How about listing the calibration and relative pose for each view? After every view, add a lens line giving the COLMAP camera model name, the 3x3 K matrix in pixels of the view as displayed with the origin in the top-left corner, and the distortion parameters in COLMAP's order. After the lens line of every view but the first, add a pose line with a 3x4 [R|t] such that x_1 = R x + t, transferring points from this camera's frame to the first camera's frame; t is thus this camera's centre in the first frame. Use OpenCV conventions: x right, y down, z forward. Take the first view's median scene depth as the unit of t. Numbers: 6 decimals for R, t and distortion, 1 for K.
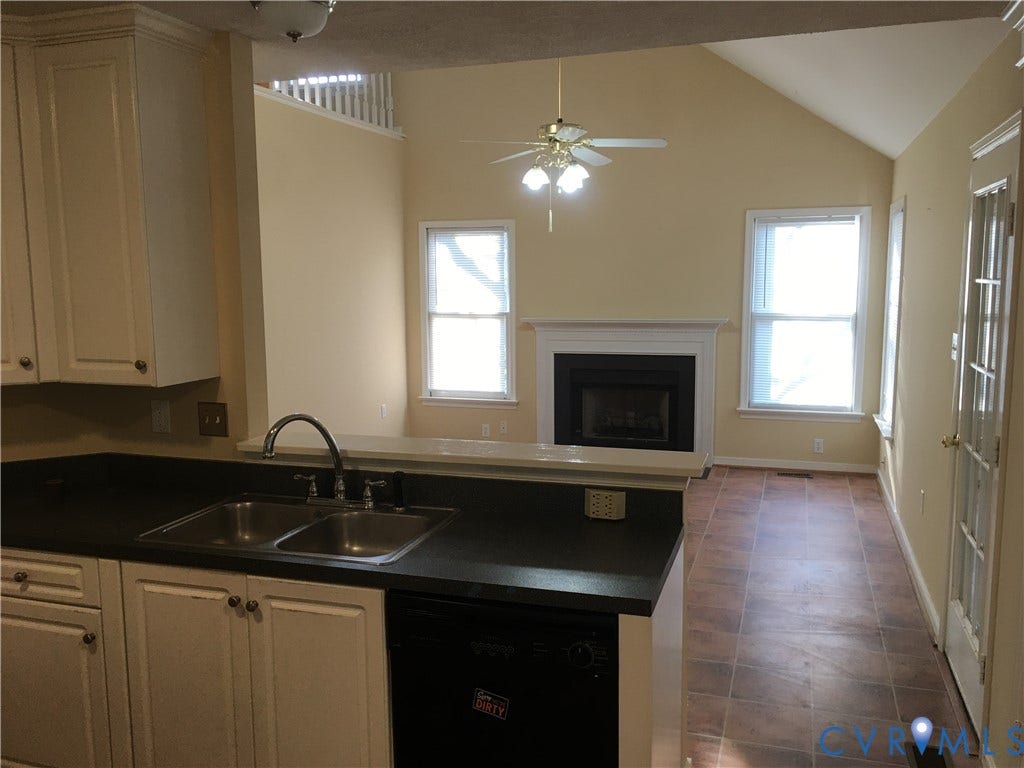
lens RADIAL K [[865.8, 0, 516.8], [0, 865.8, 376.8], [0, 0, 1]] dist [0.056125, -0.070145]
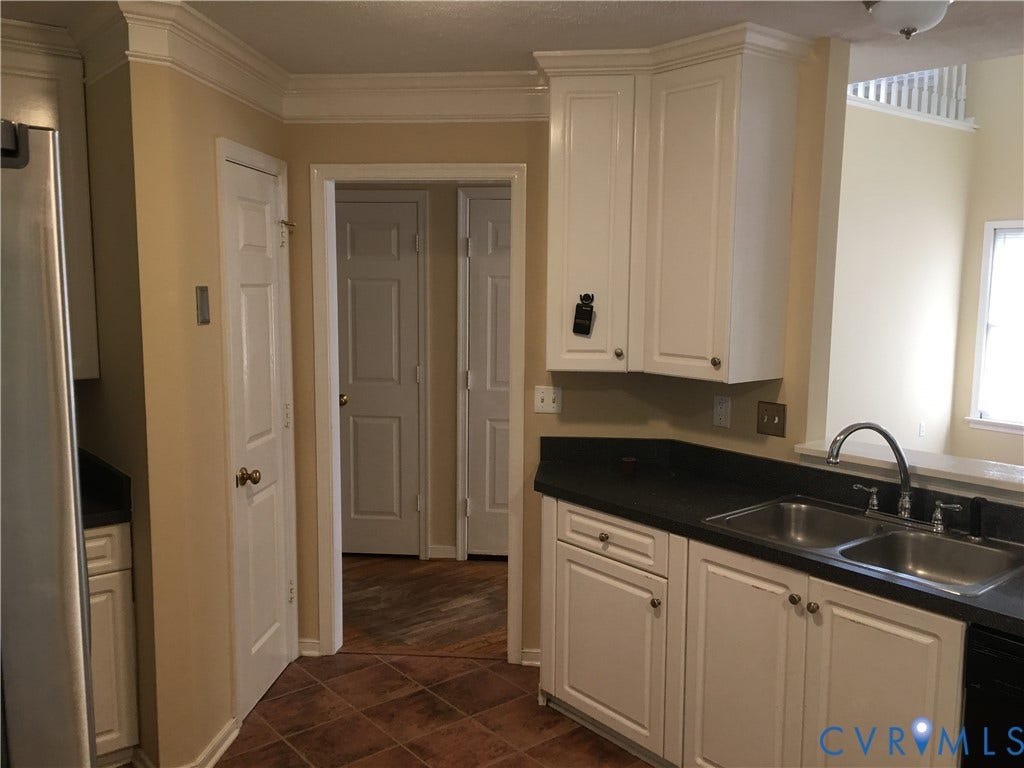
lens RADIAL K [[865.8, 0, 517.0], [0, 865.8, 385.3], [0, 0, 1]] dist [0.056125, -0.070145]
pose [[0.843496, 0.082318, -0.530791, -0.064178], [-0.079455, 0.996438, 0.028269, 0.004002], [0.531227, 0.018329, 0.847031, -0.035150]]
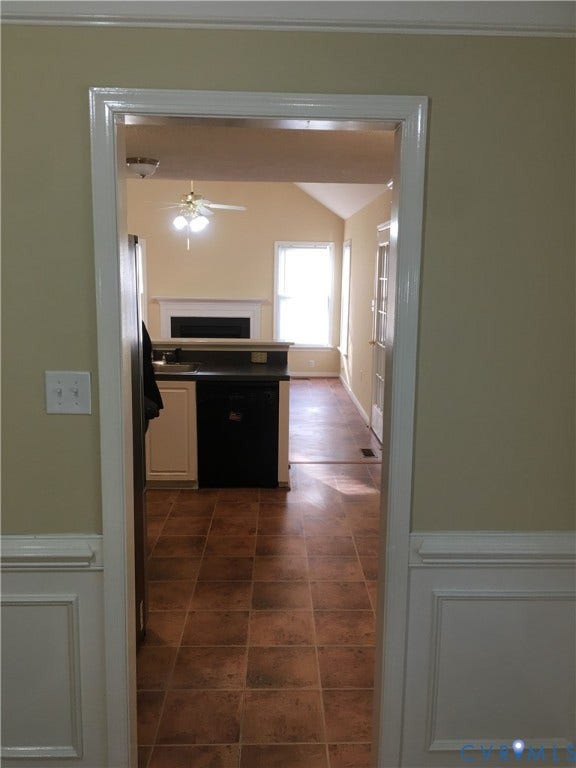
lens RADIAL K [[649.4, 0, 311.7], [0, 649.4, 380.2], [0, 0, 1]] dist [0.056125, -0.070145]
pose [[0.931480, -0.033471, 0.362249, -0.445192], [0.017945, 0.998774, 0.046141, 0.116409], [-0.363349, -0.036479, 0.930939, -0.876991]]
